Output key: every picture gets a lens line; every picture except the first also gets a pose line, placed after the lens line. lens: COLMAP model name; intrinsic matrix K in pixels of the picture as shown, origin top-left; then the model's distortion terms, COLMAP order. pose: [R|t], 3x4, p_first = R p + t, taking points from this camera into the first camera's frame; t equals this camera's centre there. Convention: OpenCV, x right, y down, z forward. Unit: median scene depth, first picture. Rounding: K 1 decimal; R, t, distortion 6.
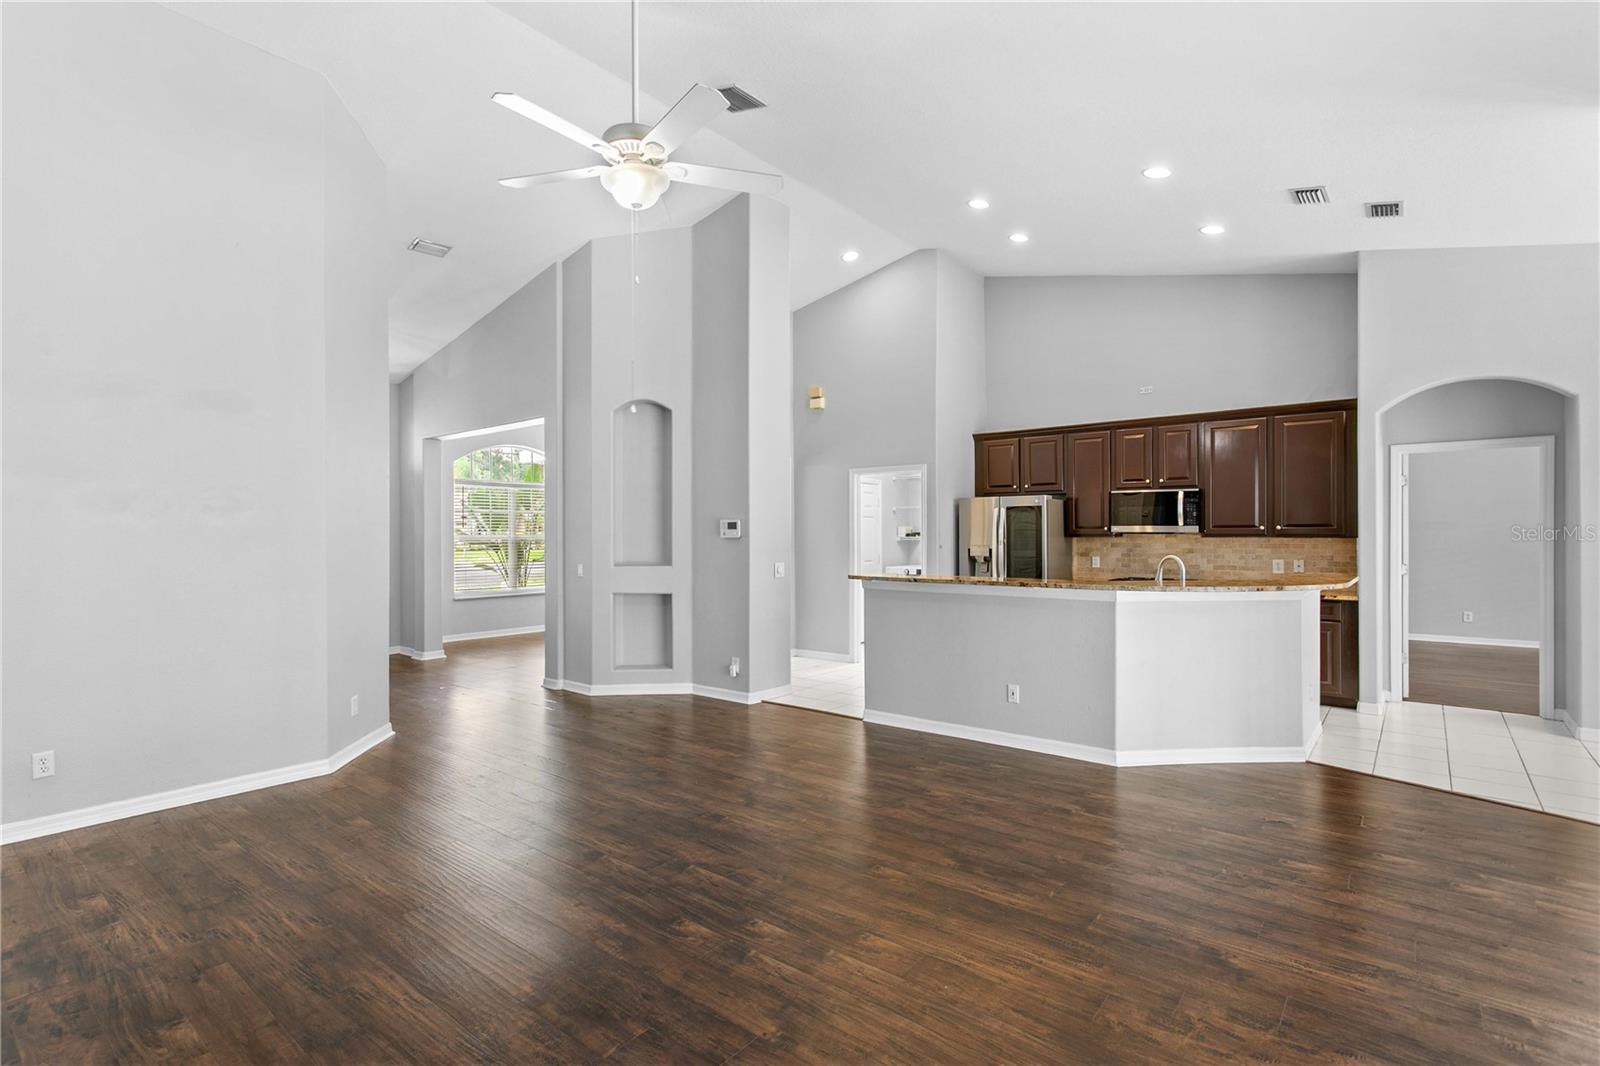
lens RADIAL K [[763.8, 0, 769.1], [0, 763.8, 533.3], [0, 0, 1]] dist [0.002871, 0.001636]
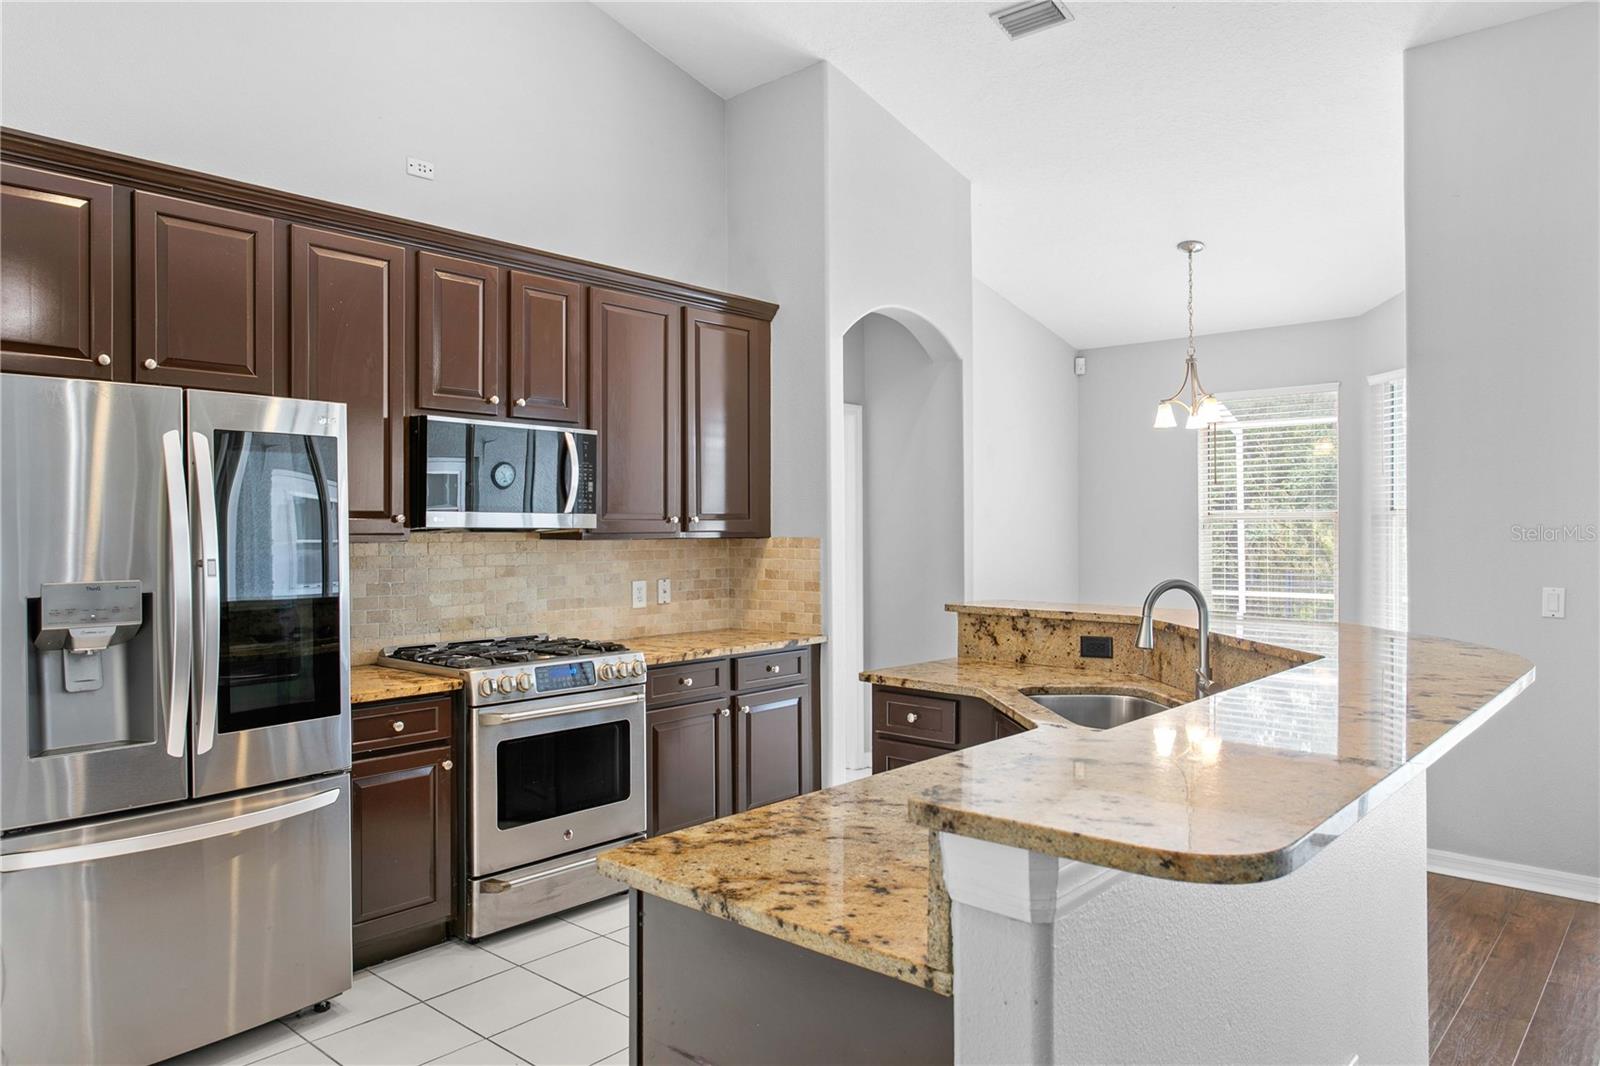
lens RADIAL K [[1072.0, 0, 790.4], [0, 1072.0, 532.5], [0, 0, 1]] dist [-0.010090, -0.000113]
pose [[0.010927, -0.001532, 0.999939, -0.065152], [0.001716, 0.999997, 0.001514, 0.000220], [-0.999939, 0.001700, 0.010930, 0.935744]]
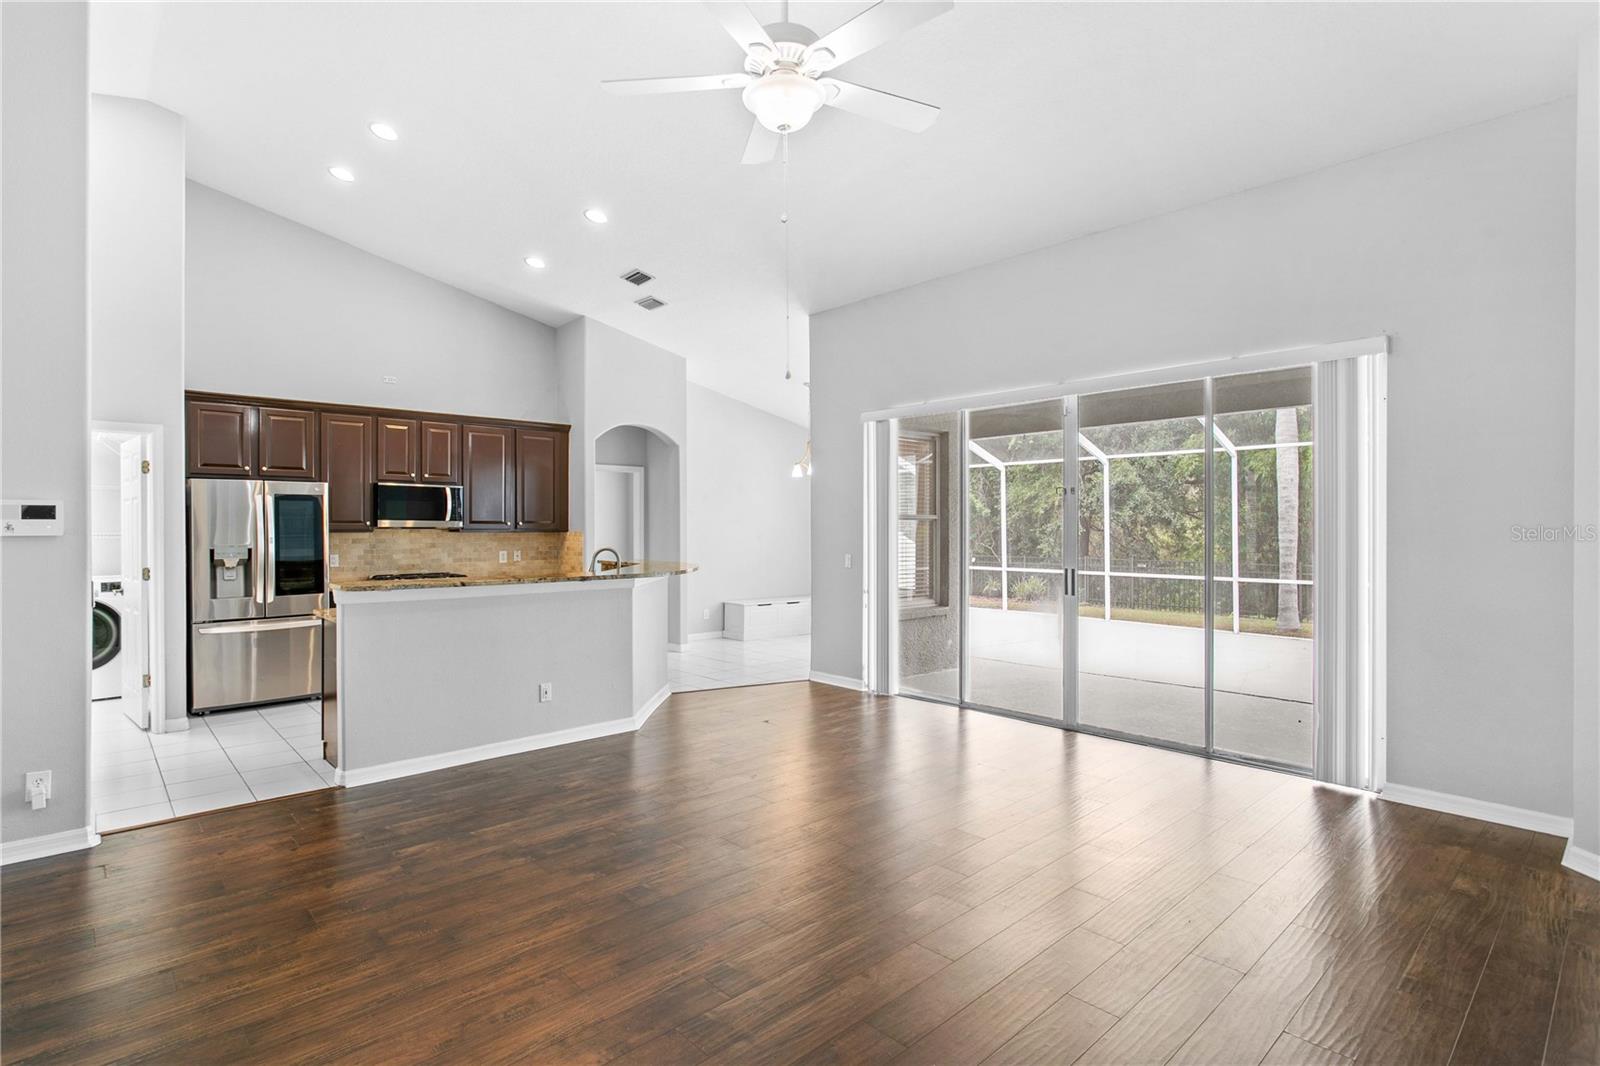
lens RADIAL K [[790.6, 0, 794.8], [0, 790.6, 532.4], [0, 0, 1]] dist [-0.014802, -0.000275]
pose [[0.115308, -0.004092, 0.993321, -0.503015], [-0.001935, 0.999989, 0.004344, -0.000240], [-0.993328, -0.002423, 0.115298, 0.441373]]
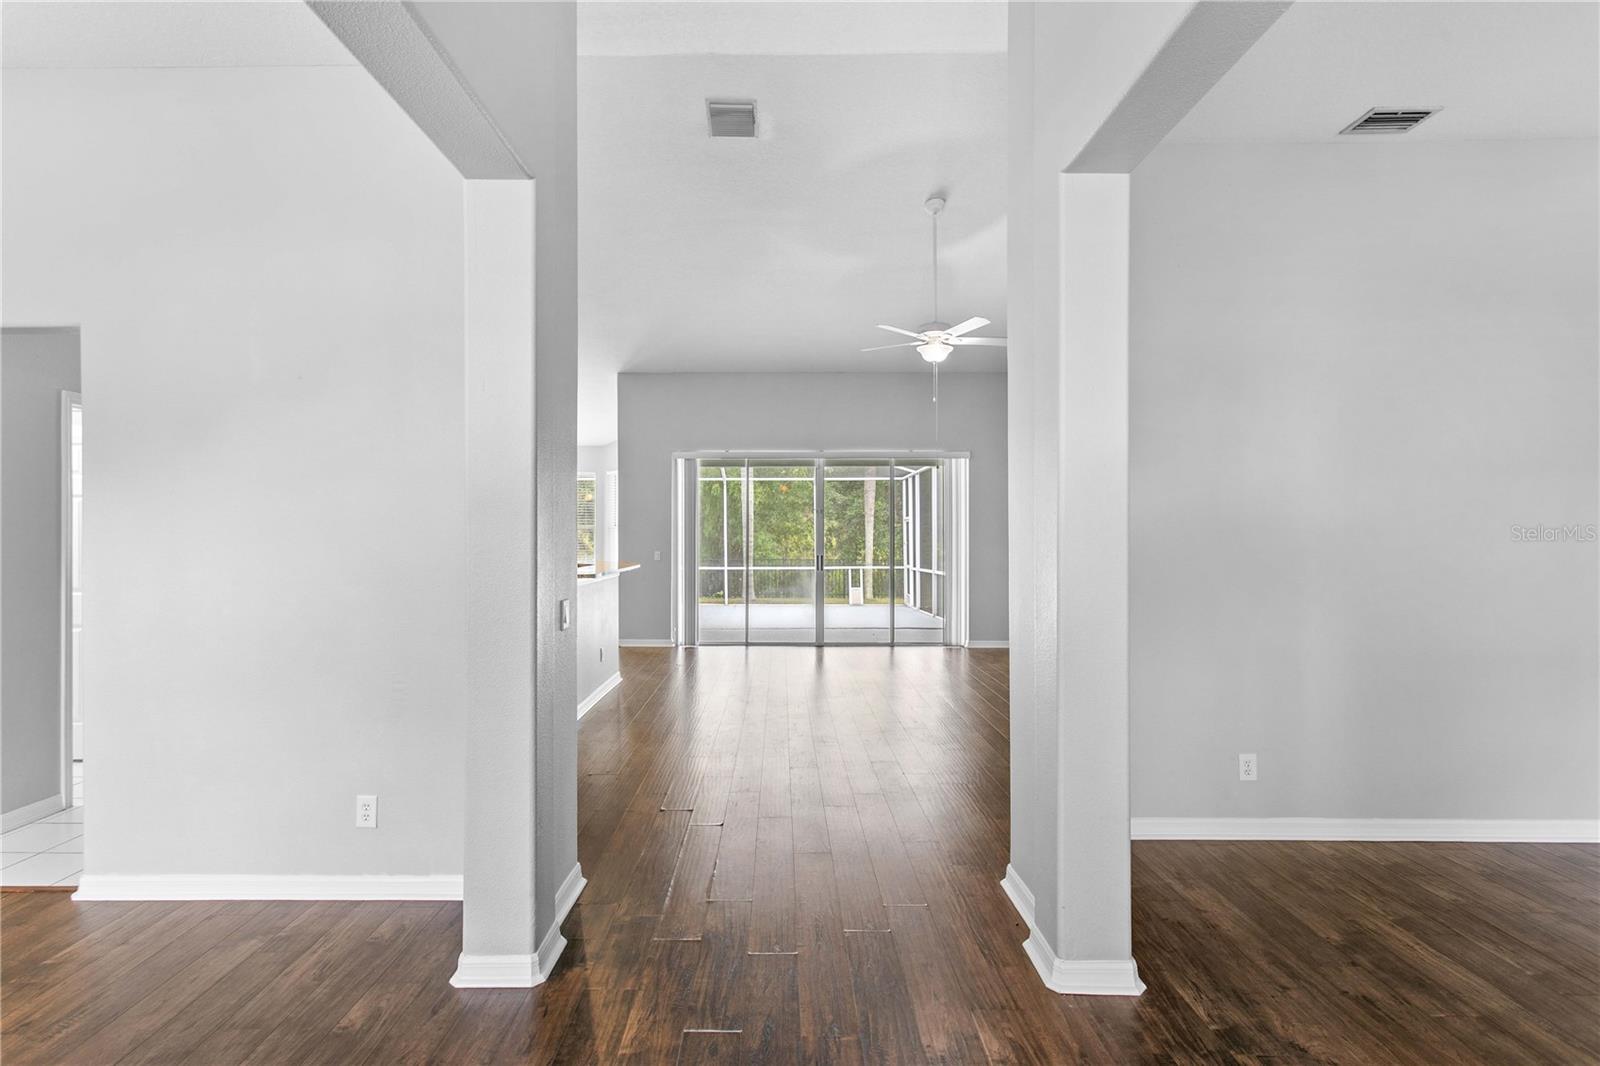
lens RADIAL K [[763.8, 0, 791.5], [0, 763.8, 536.6], [0, 0, 1]] dist [0.002871, 0.001636]
pose [[-0.660992, -0.001082, 0.750392, -0.691032], [-0.000387, 0.999999, 0.001100, 0.004761], [-0.750393, 0.000437, -0.660992, 1.264707]]
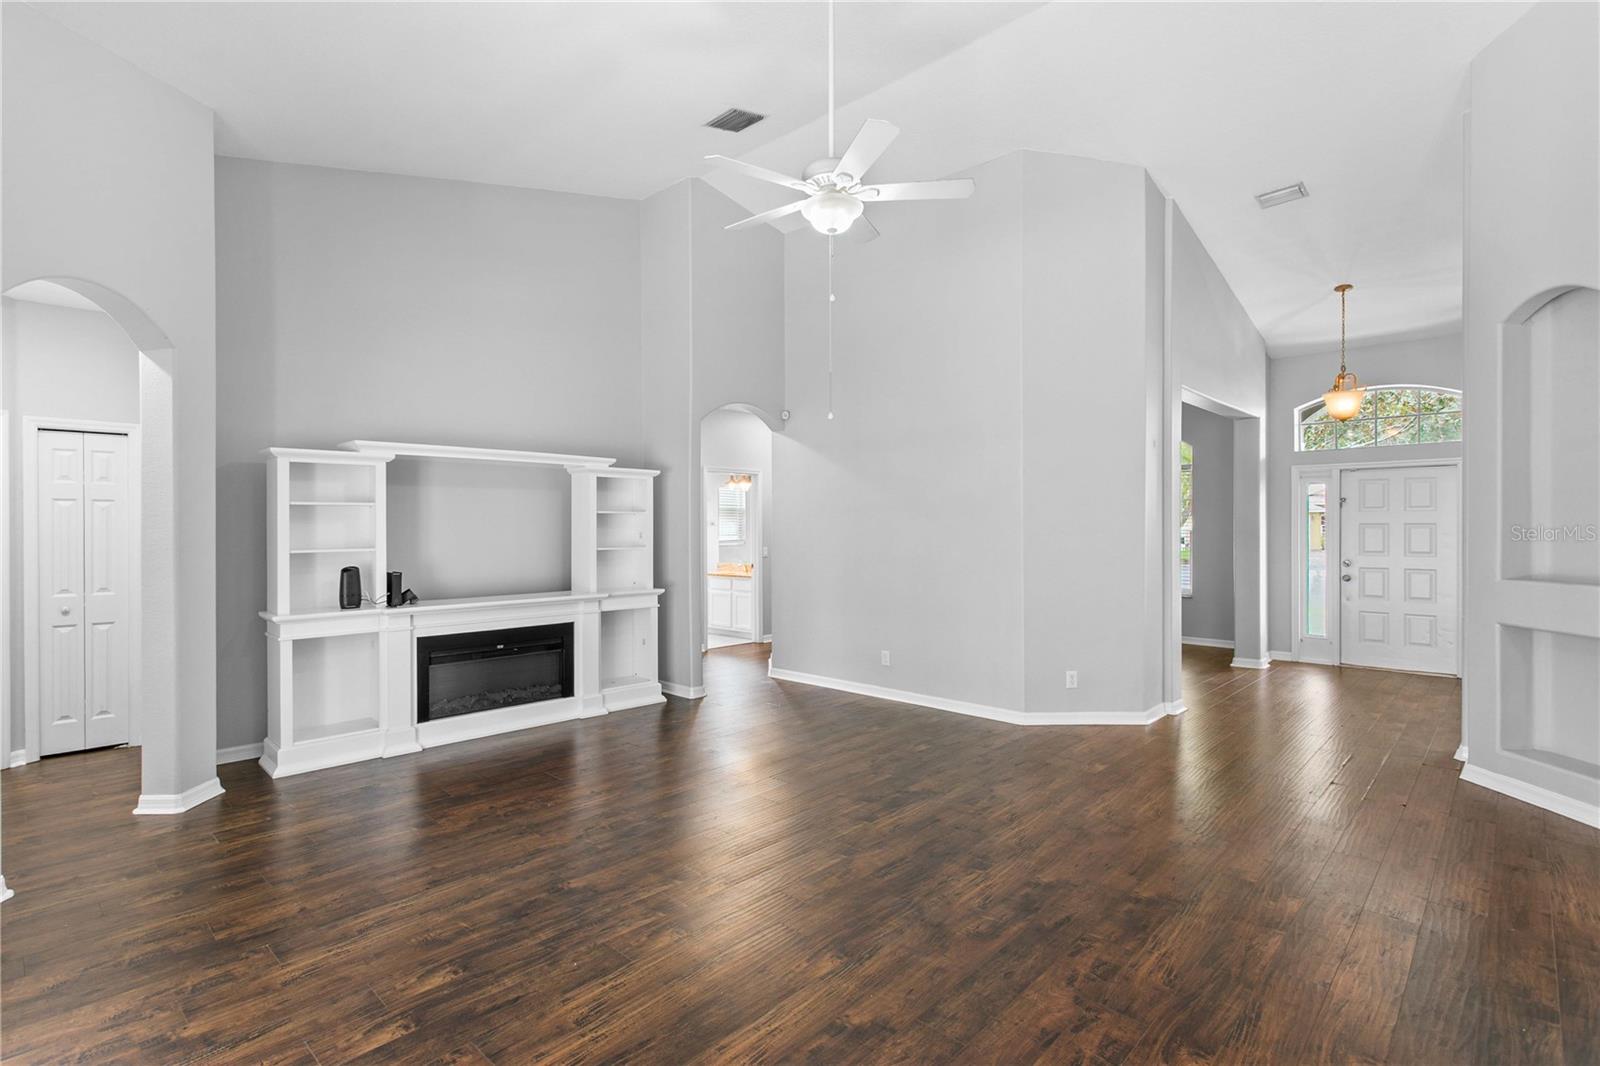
lens RADIAL K [[763.8, 0, 785.9], [0, 763.8, 531.2], [0, 0, 1]] dist [0.002871, 0.001636]
pose [[-0.055866, 0.008095, -0.998405, 0.460024], [0.005826, 0.999953, 0.007781, -0.003269], [0.998421, -0.005382, -0.055910, 0.492782]]
